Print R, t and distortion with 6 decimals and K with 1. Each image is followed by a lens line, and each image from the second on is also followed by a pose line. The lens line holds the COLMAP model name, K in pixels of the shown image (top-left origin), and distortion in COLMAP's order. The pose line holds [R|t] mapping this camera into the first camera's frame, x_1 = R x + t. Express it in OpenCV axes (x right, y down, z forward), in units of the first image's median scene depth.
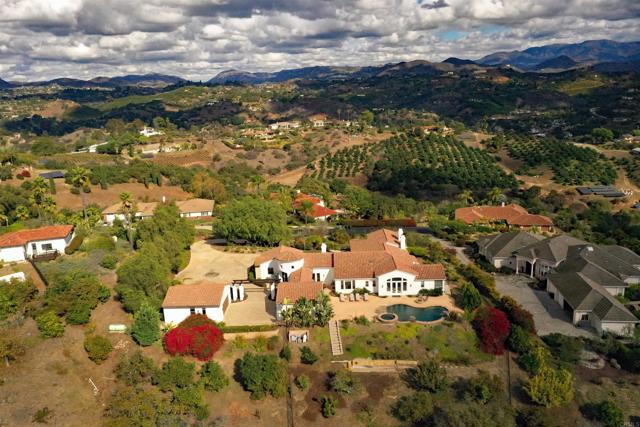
lens RADIAL K [[502.8, 0, 317.7], [0, 502.8, 213.4], [0, 0, 1]] dist [-0.003521, 0.003051]
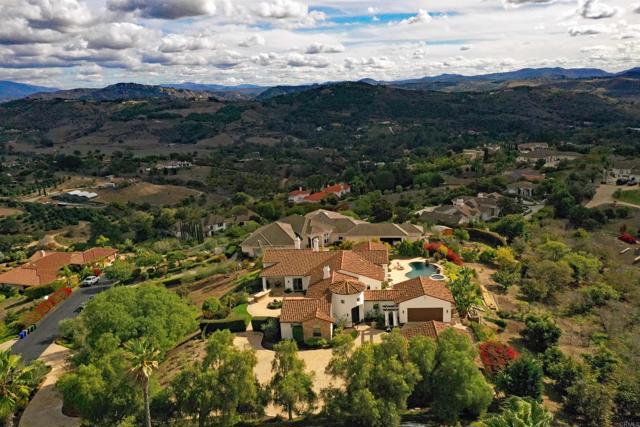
lens RADIAL K [[502.8, 0, 318.5], [0, 502.8, 216.0], [0, 0, 1]] dist [-0.003521, 0.003051]
pose [[0.057965, -0.203303, 0.977399, -0.886242], [0.294481, 0.938963, 0.177844, -0.192578], [-0.953898, 0.277517, 0.114296, 0.988563]]
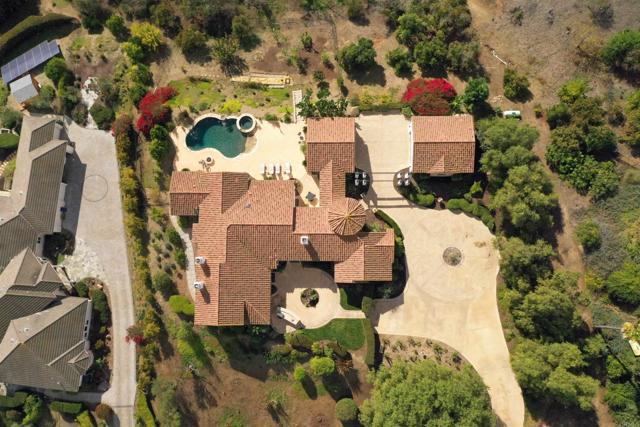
lens RADIAL K [[502.8, 0, 316.1], [0, 502.8, 215.9], [0, 0, 1]] dist [-0.003521, 0.003051]
pose [[-0.996051, 0.026924, 0.084602, -0.078883], [0.079785, -0.146536, 0.985982, -0.753455], [0.038944, 0.988839, 0.143810, 0.948048]]
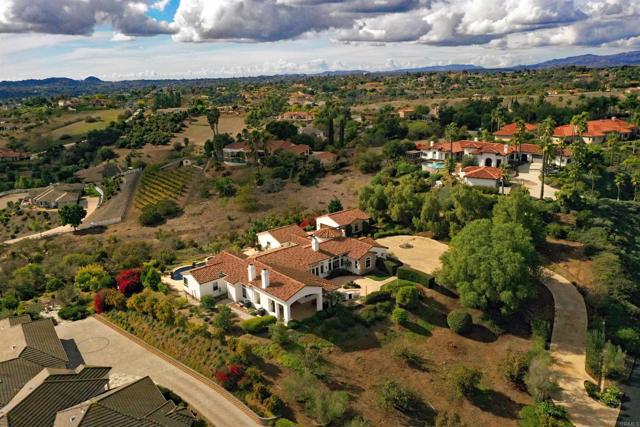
lens RADIAL K [[502.8, 0, 316.5], [0, 502.8, 214.3], [0, 0, 1]] dist [-0.003521, 0.003051]
pose [[-0.739966, 0.240015, -0.628365, 0.642371], [-0.108092, 0.879601, 0.463269, -0.453393], [0.663902, 0.410725, -0.624931, 1.730543]]
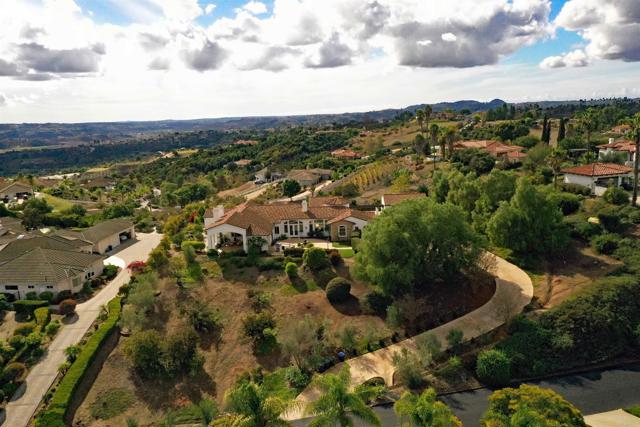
lens RADIAL K [[502.8, 0, 318.9], [0, 502.8, 211.6], [0, 0, 1]] dist [-0.003521, 0.003051]
pose [[-0.996543, 0.077750, 0.029288, -0.049630], [0.082773, 0.898651, 0.430785, -0.385646], [0.007174, 0.431720, -0.901979, 2.116952]]
